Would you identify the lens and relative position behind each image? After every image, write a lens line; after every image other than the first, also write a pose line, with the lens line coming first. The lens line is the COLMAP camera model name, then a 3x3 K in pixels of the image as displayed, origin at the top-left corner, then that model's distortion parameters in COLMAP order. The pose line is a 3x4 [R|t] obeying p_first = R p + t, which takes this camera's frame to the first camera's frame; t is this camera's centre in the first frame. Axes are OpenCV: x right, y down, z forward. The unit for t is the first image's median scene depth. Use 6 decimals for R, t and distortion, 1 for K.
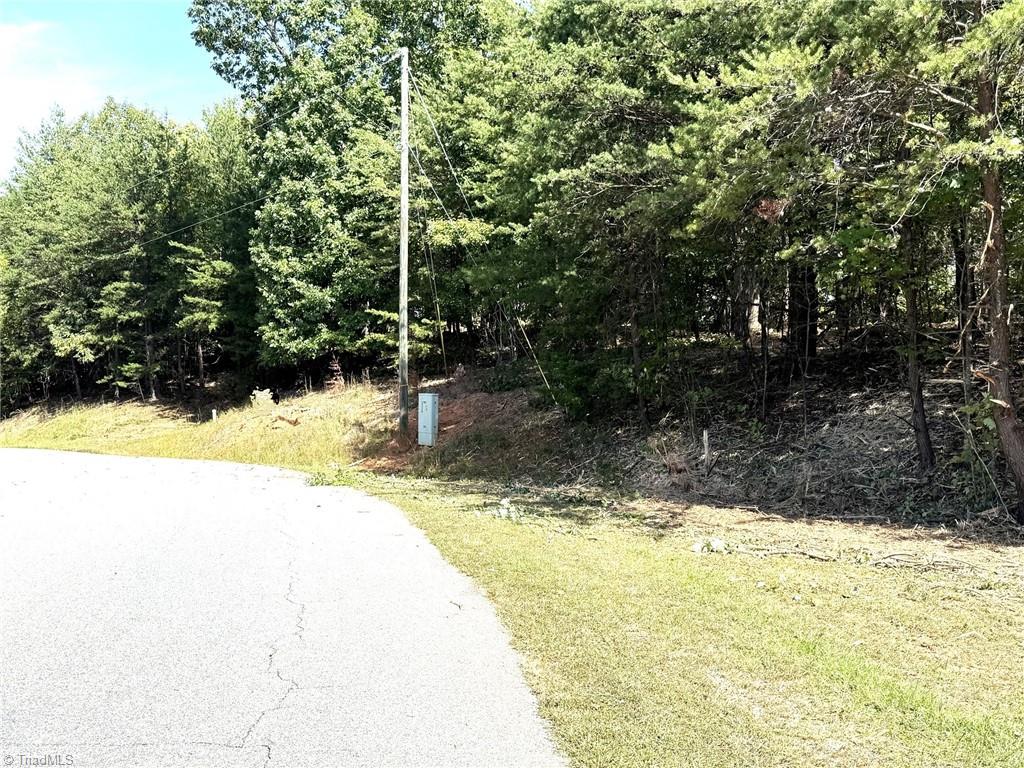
lens RADIAL K [[982.7, 0, 508.0], [0, 982.7, 393.4], [0, 0, 1]] dist [0.044418, 0.000000]
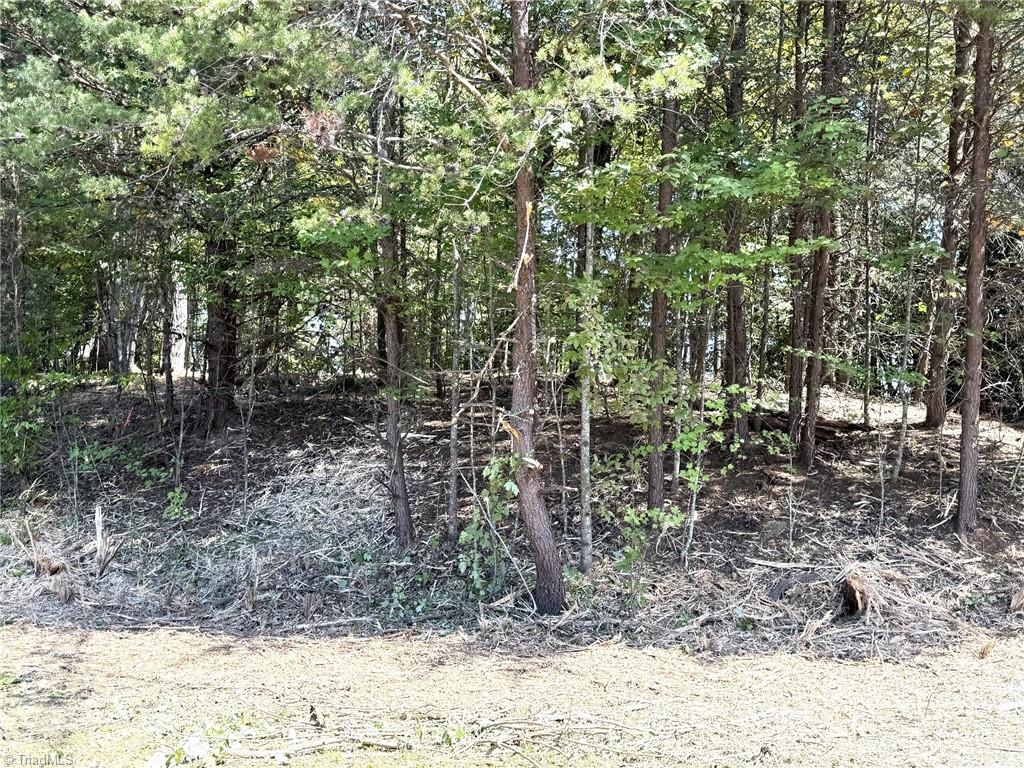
lens RADIAL K [[982.7, 0, 522.8], [0, 982.7, 368.3], [0, 0, 1]] dist [0.044418, 0.000000]
pose [[0.793746, 0.042582, 0.606758, 0.012351], [0.005743, 0.996977, -0.077480, -0.003256], [-0.608223, 0.064984, 0.791102, 0.271306]]
